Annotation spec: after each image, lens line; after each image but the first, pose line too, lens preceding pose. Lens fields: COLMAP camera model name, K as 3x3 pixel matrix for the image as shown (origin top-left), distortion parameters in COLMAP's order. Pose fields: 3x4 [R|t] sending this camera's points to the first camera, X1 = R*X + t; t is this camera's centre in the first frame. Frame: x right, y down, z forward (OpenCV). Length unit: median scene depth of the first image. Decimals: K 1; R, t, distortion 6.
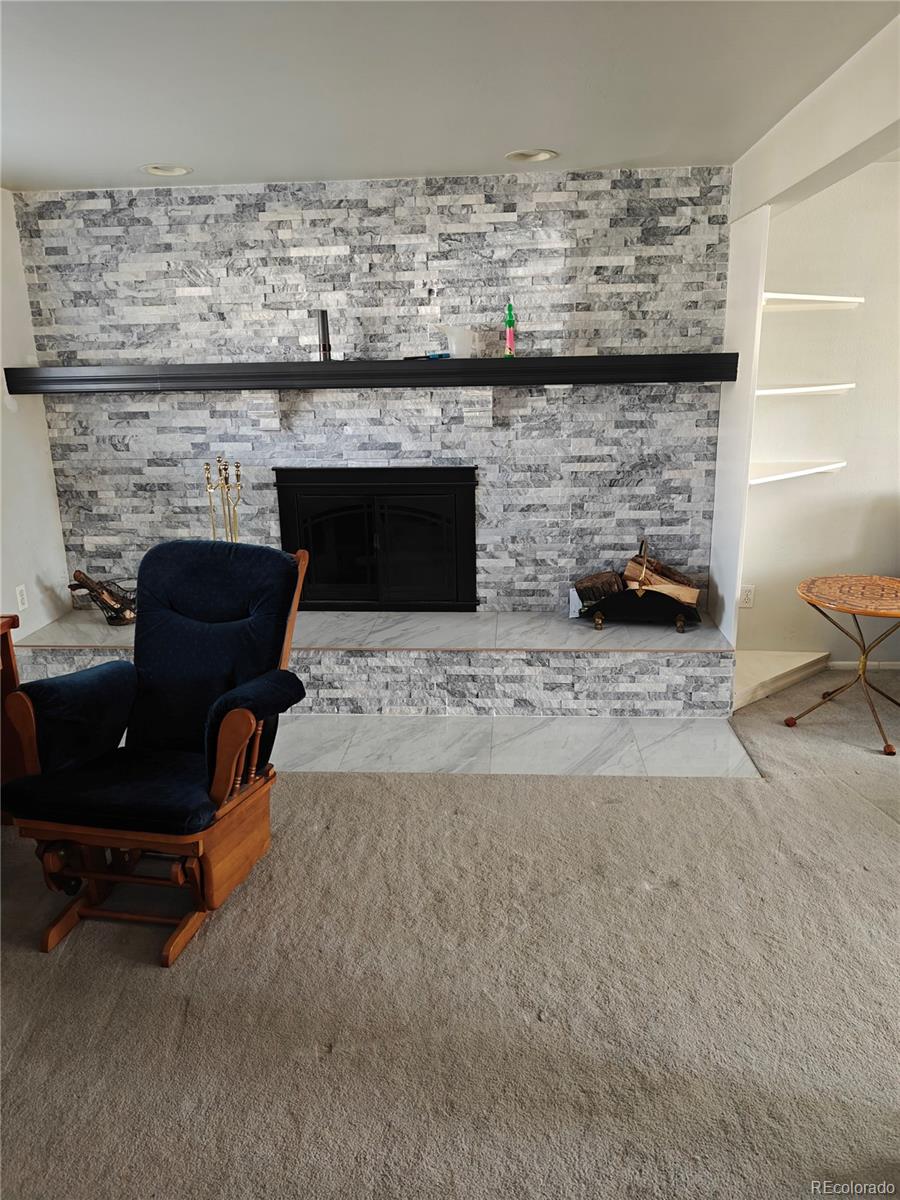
lens RADIAL K [[850.4, 0, 447.6], [0, 850.4, 598.5], [0, 0, 1]] dist [0.031137, -0.018026]
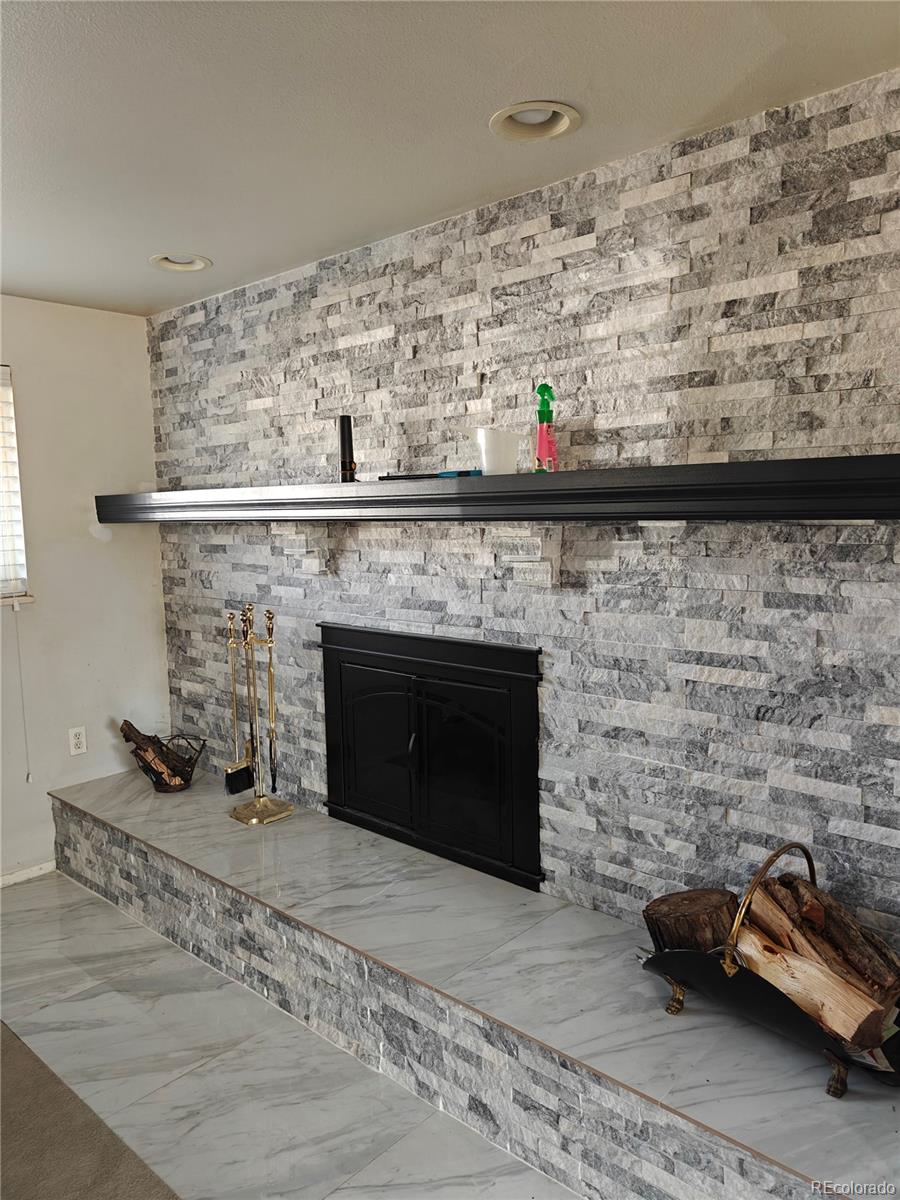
lens RADIAL K [[850.4, 0, 450.5], [0, 850.4, 598.4], [0, 0, 1]] dist [0.031137, -0.018026]
pose [[0.786910, 0.070358, -0.613043, 0.361681], [-0.158061, 0.983316, -0.090035, -0.131300], [0.596481, 0.167747, 0.784902, 0.500580]]
